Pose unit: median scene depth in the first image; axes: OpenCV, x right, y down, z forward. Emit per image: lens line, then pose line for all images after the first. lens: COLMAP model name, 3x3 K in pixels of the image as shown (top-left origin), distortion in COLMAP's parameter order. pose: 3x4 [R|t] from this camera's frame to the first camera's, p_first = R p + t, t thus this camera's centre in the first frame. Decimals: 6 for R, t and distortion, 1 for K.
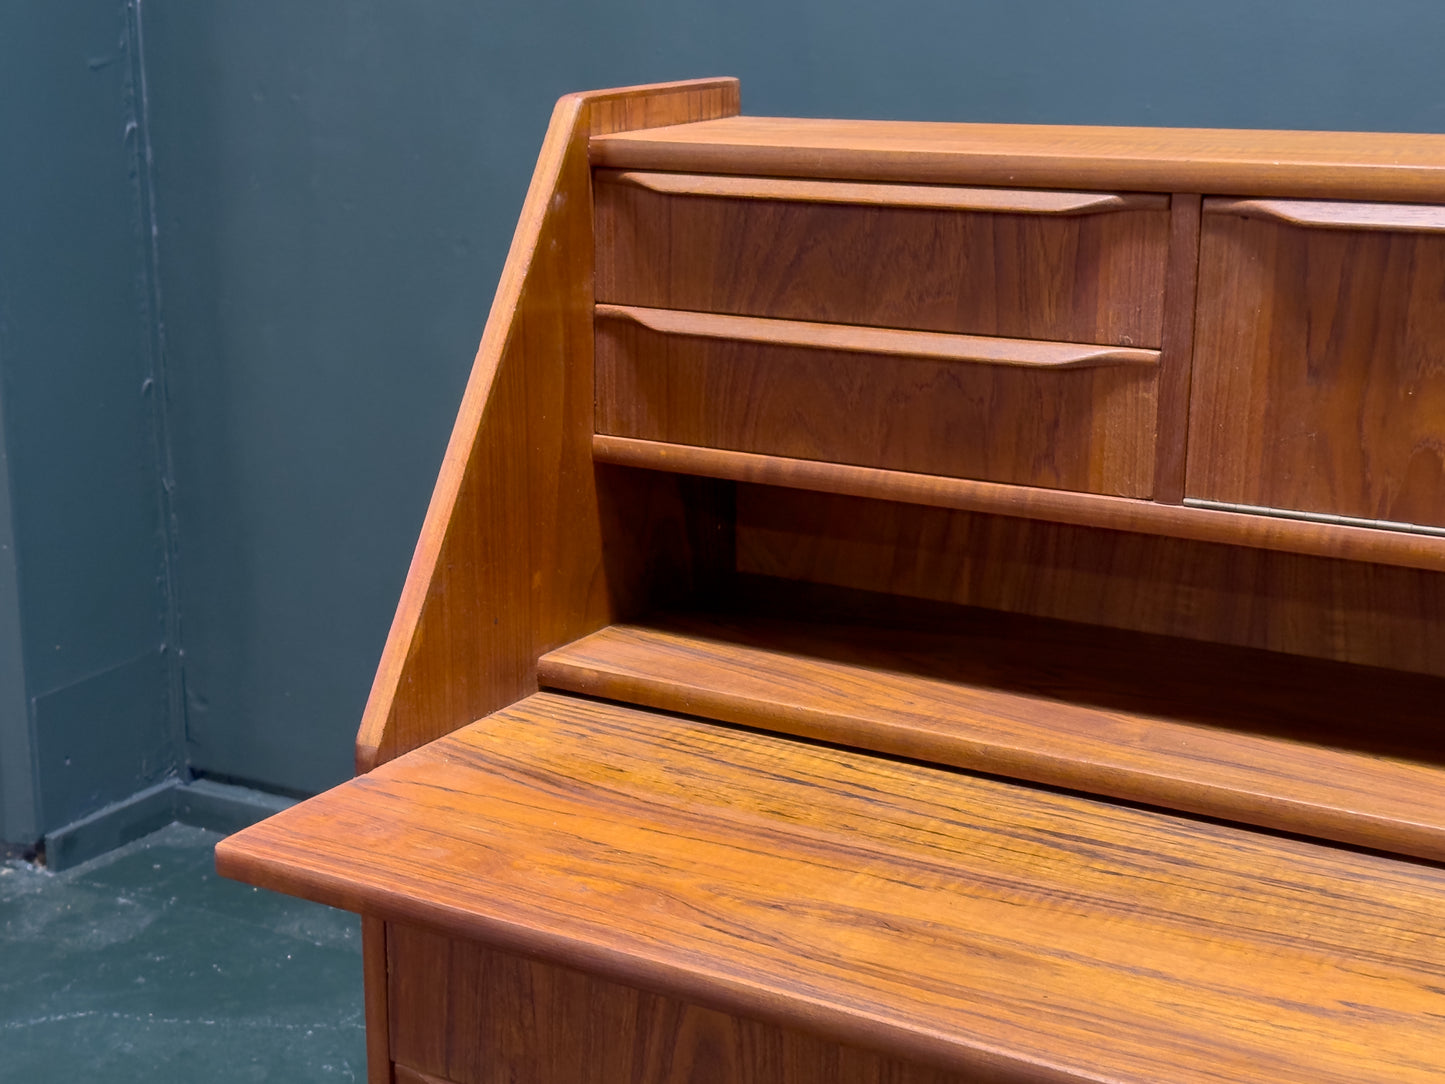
lens RADIAL K [[2300.7, 0, 630.8], [0, 2300.7, 596.3], [0, 0, 1]] dist [0.137176, 0.000000]
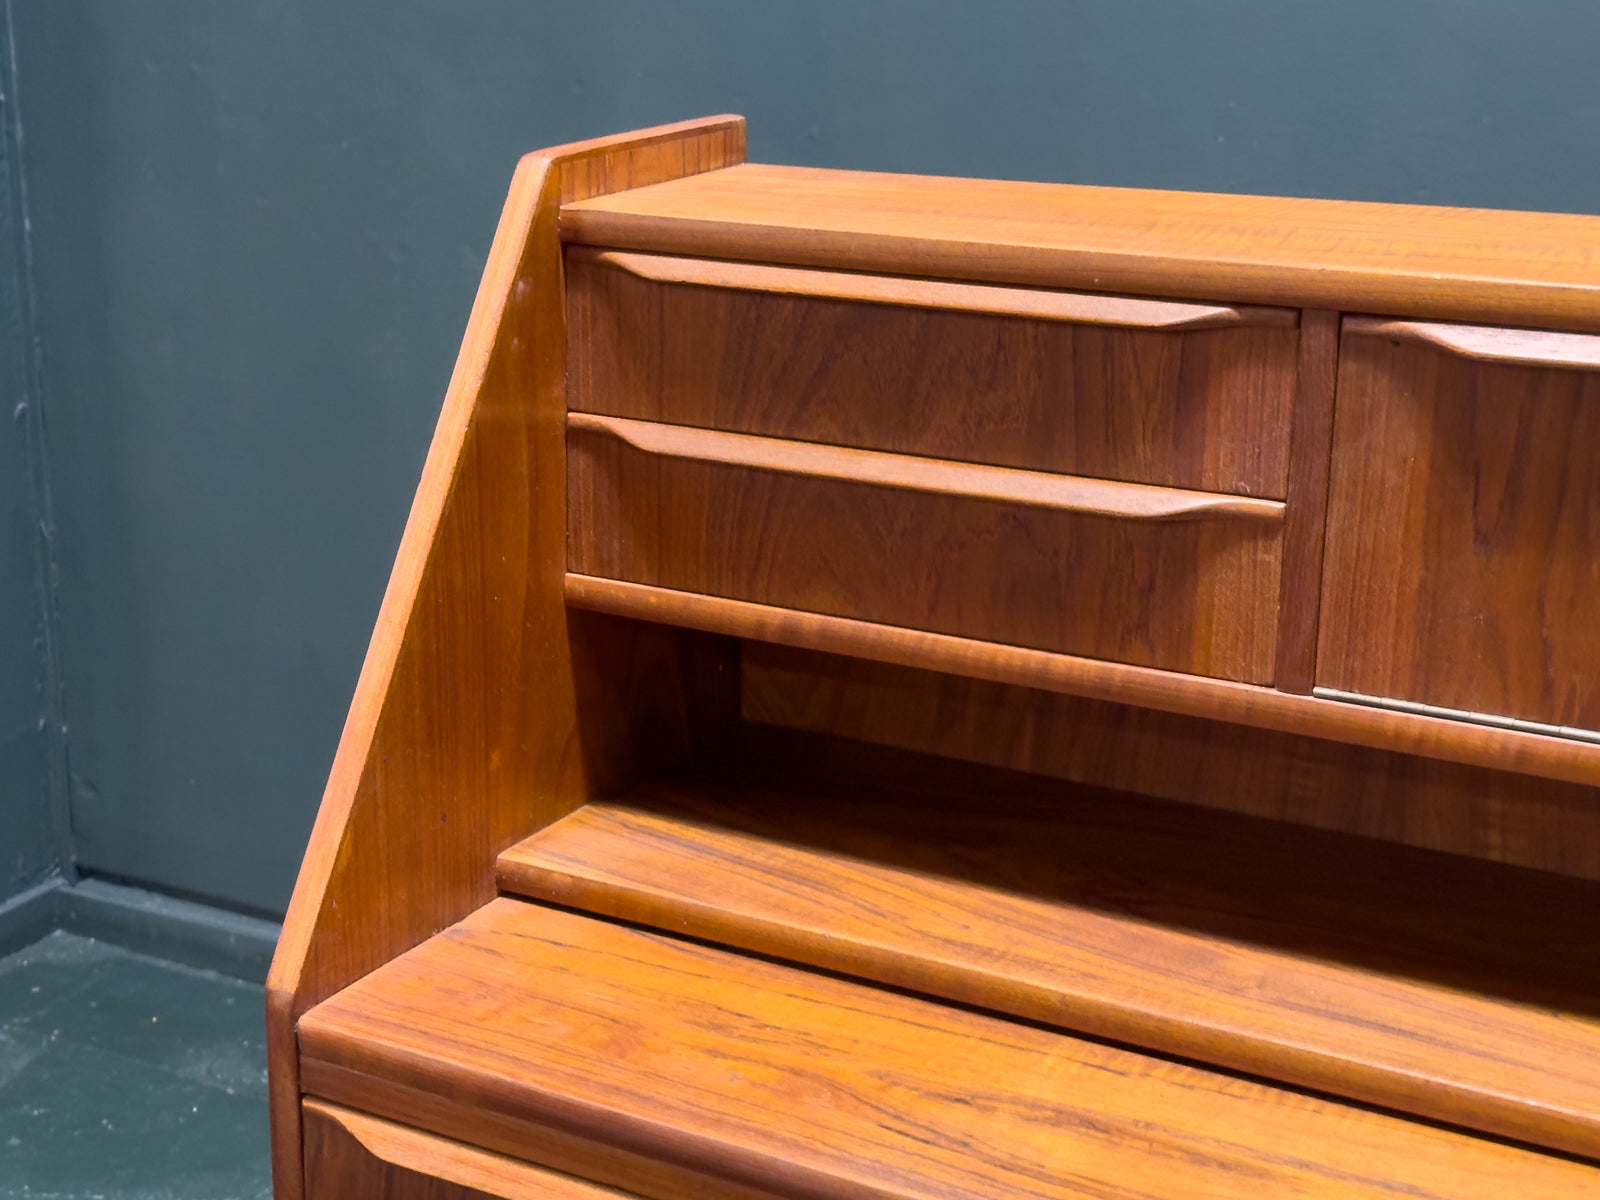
lens RADIAL K [[2626.0, 0, 661.0], [0, 2626.0, 635.4], [0, 0, 1]] dist [0.135306, 0.000000]
pose [[0.999688, -0.002240, 0.024874, -0.006327], [0.001592, 0.999660, 0.026012, -0.078267], [-0.024924, -0.025964, 0.999352, 0.095844]]
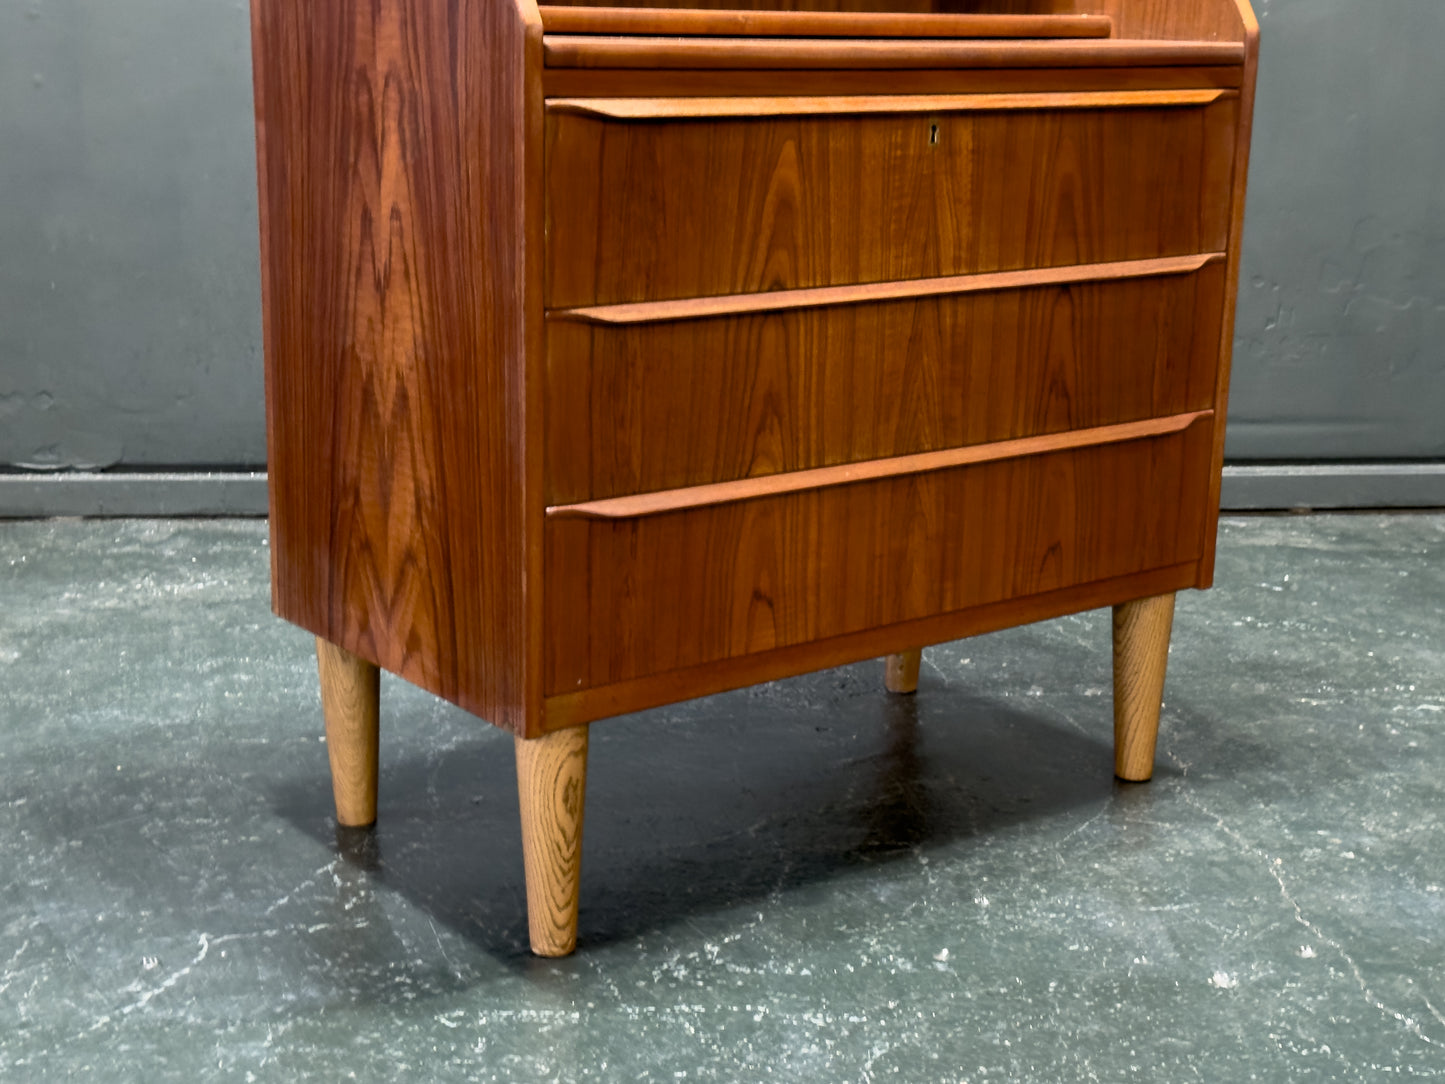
lens RADIAL K [[2119.4, 0, 711.3], [0, 2119.4, 537.3], [0, 0, 1]] dist [0.128739, 0.000000]
pose [[0.329386, -0.210352, 0.920466, -1.134836], [0.232291, 0.962958, 0.136938, 0.186364], [-0.915175, 0.168710, 0.366048, 0.545157]]
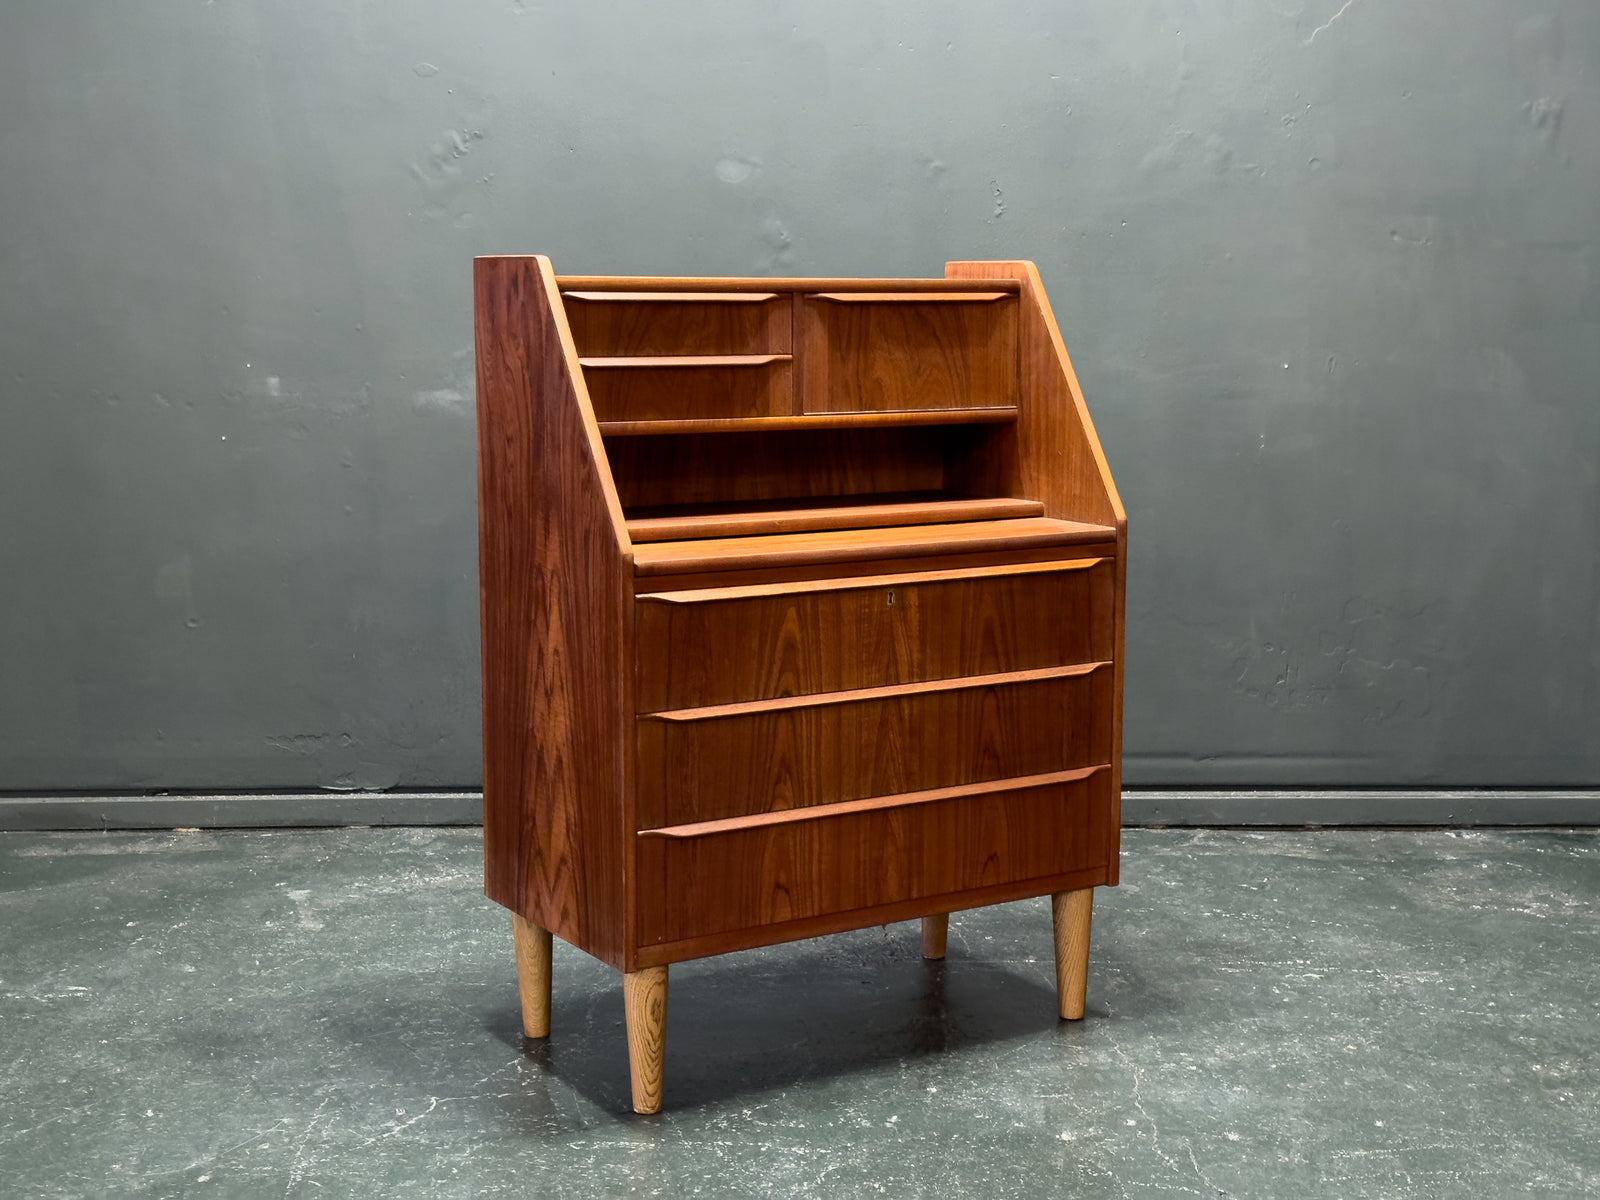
lens RADIAL K [[2210.9, 0, 787.5], [0, 2210.9, 613.0], [0, 0, 1]] dist [0.126025, 0.000000]
pose [[0.422455, -0.119880, 0.898421, -1.818060], [0.238129, 0.971074, 0.017602, 0.113323], [-0.874544, 0.206504, 0.438782, 0.008804]]
